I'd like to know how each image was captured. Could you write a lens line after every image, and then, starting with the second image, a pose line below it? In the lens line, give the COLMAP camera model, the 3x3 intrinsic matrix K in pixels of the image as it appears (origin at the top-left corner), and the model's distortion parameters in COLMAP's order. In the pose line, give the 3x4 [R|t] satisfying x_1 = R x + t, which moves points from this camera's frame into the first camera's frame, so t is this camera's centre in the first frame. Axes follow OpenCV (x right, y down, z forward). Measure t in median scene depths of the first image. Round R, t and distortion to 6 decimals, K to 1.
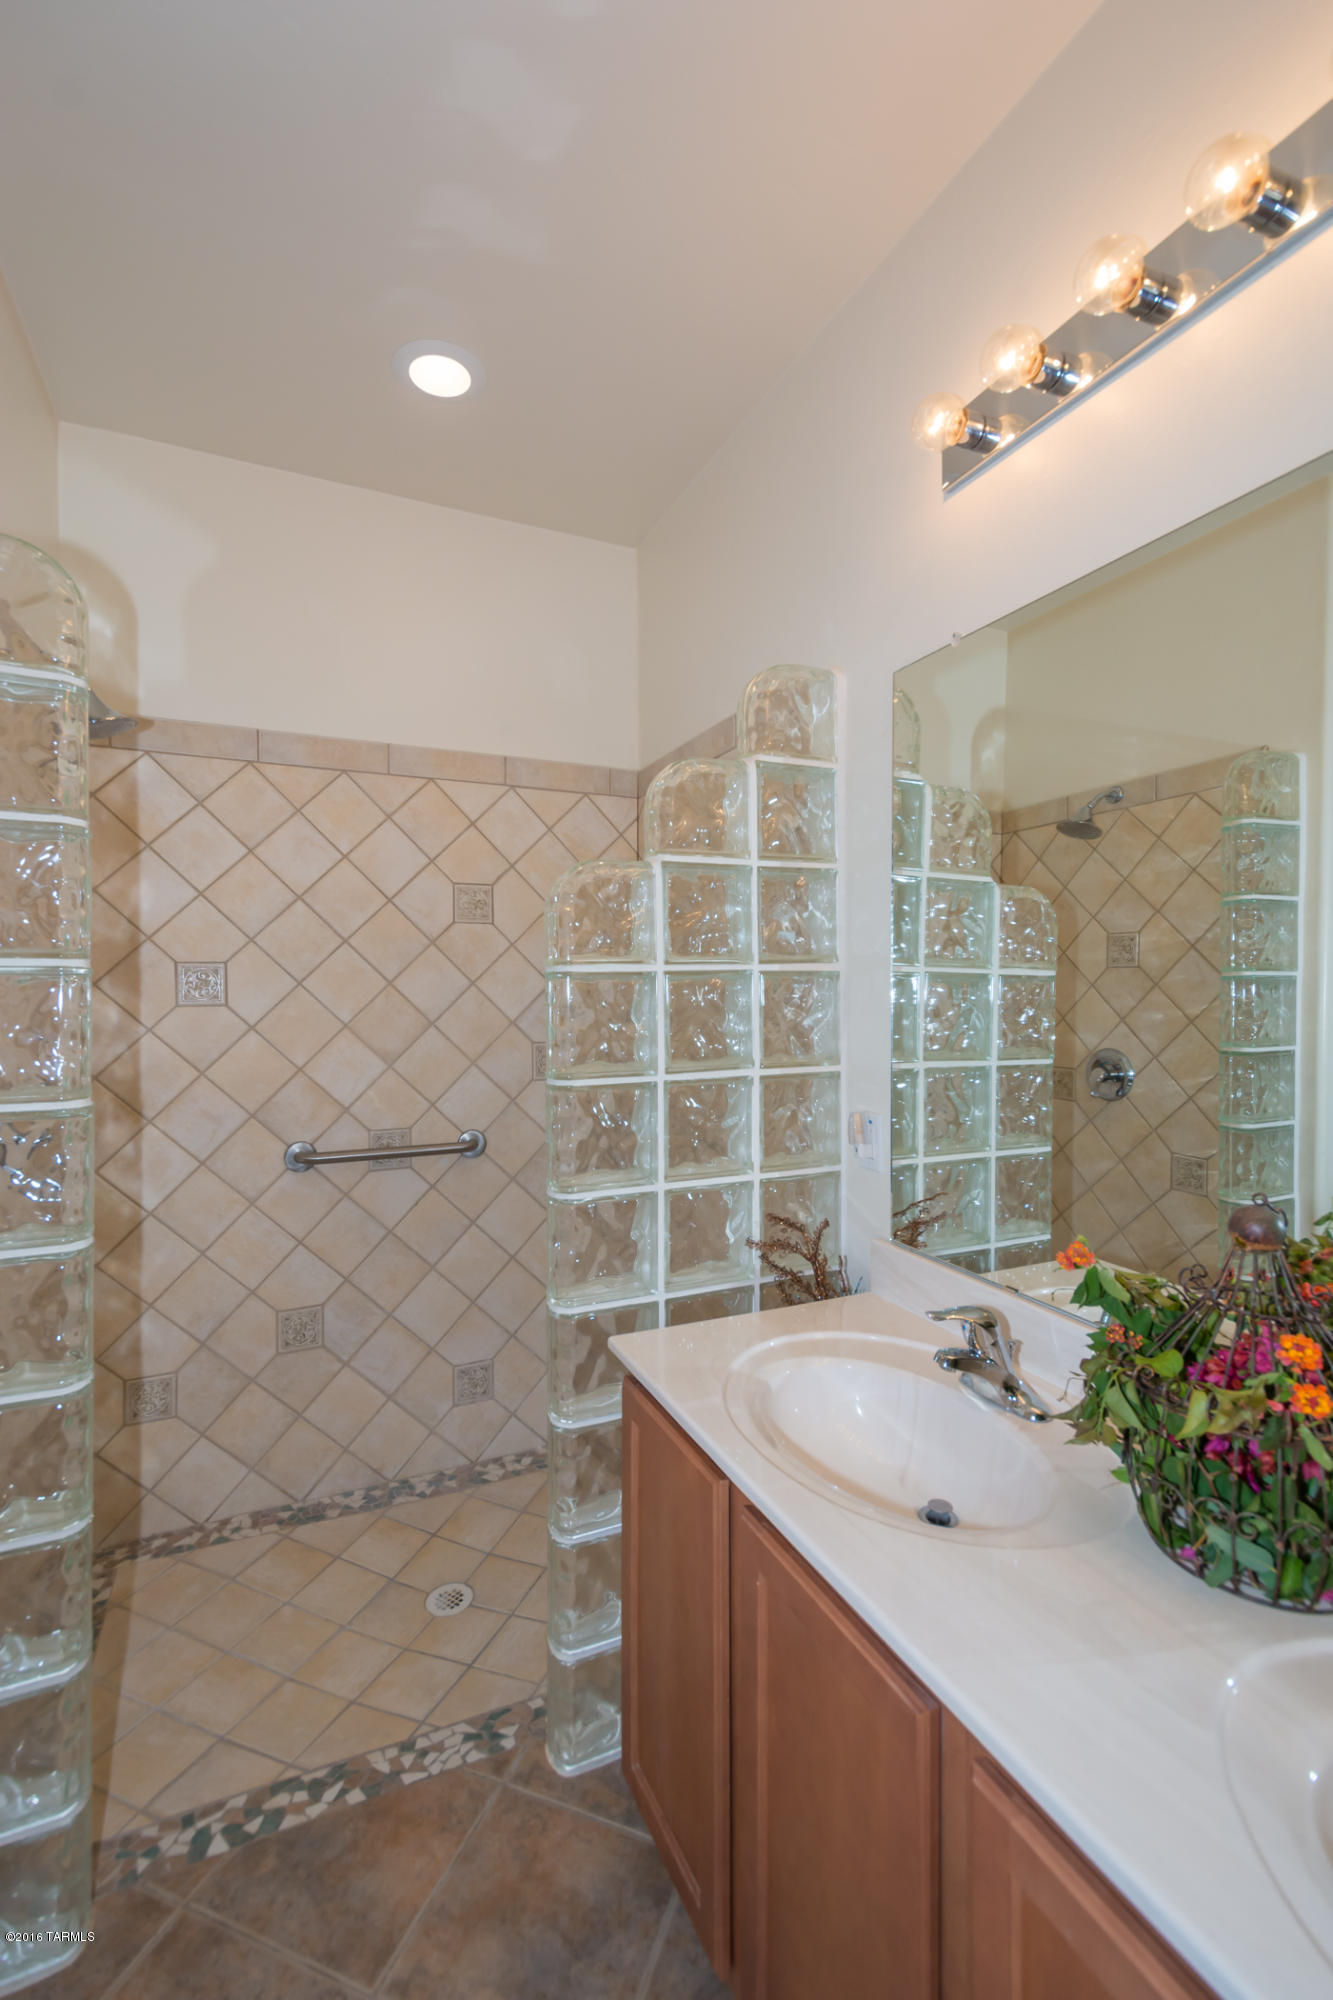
lens RADIAL K [[872.7, 0, 633.9], [0, 872.7, 1037.8], [0, 0, 1]] dist [0.028756, -0.008257]
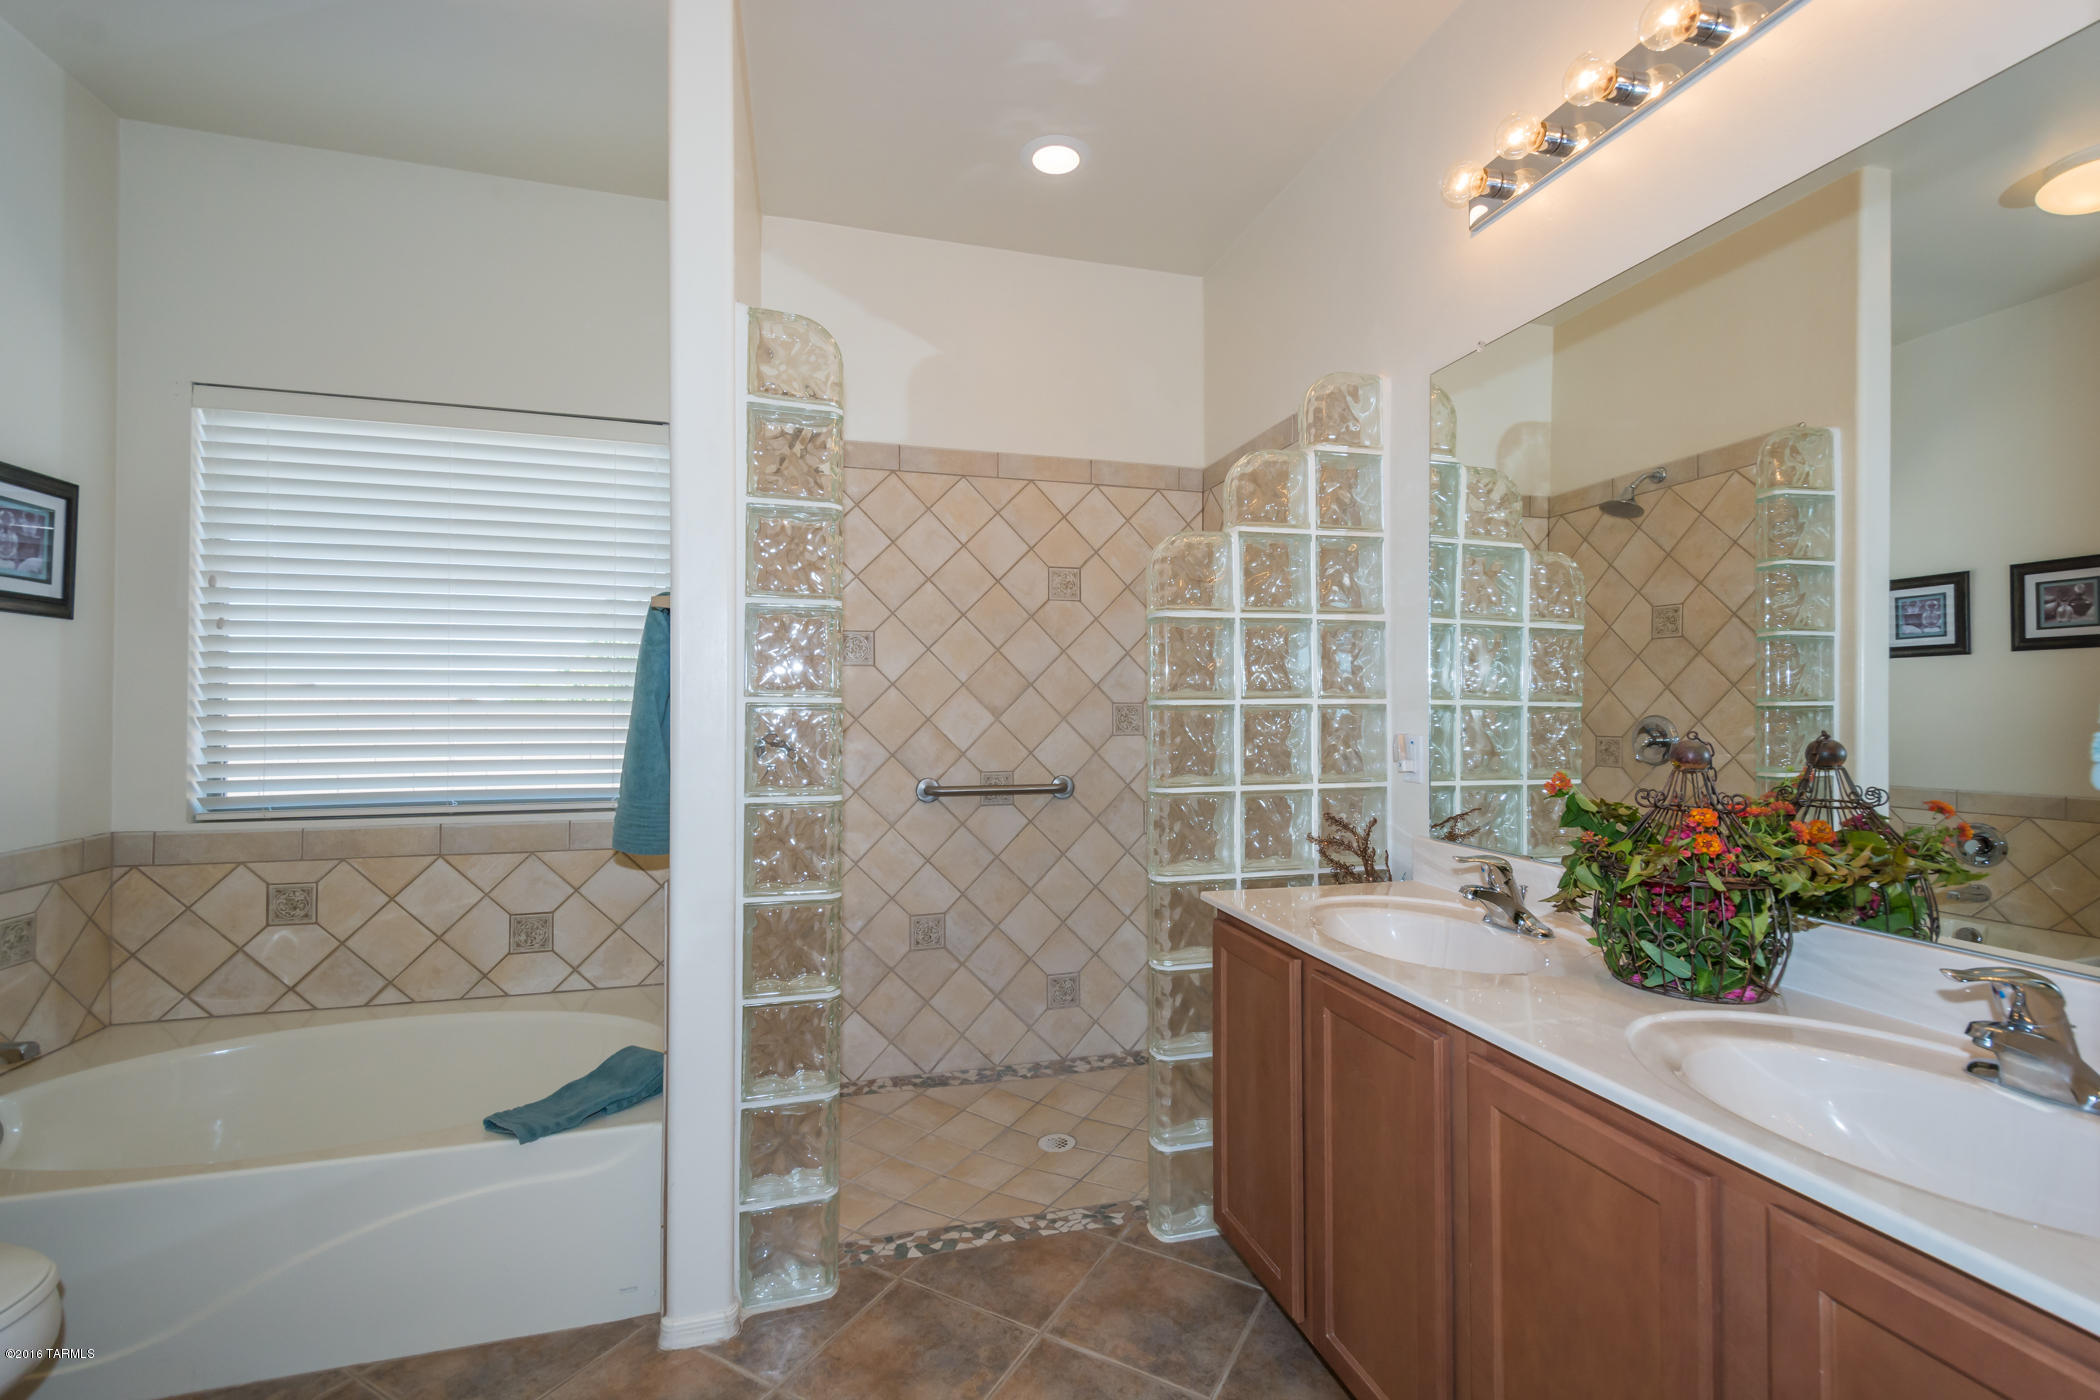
lens RADIAL K [[916.4, 0, 1051.1], [0, 916.4, 741.8], [0, 0, 1]] dist [0.028756, -0.008257]
pose [[0.992453, 0.000942, -0.122623, -0.064603], [-0.003826, 0.999722, -0.023282, 0.117202], [0.122567, 0.023575, 0.992180, -0.301652]]
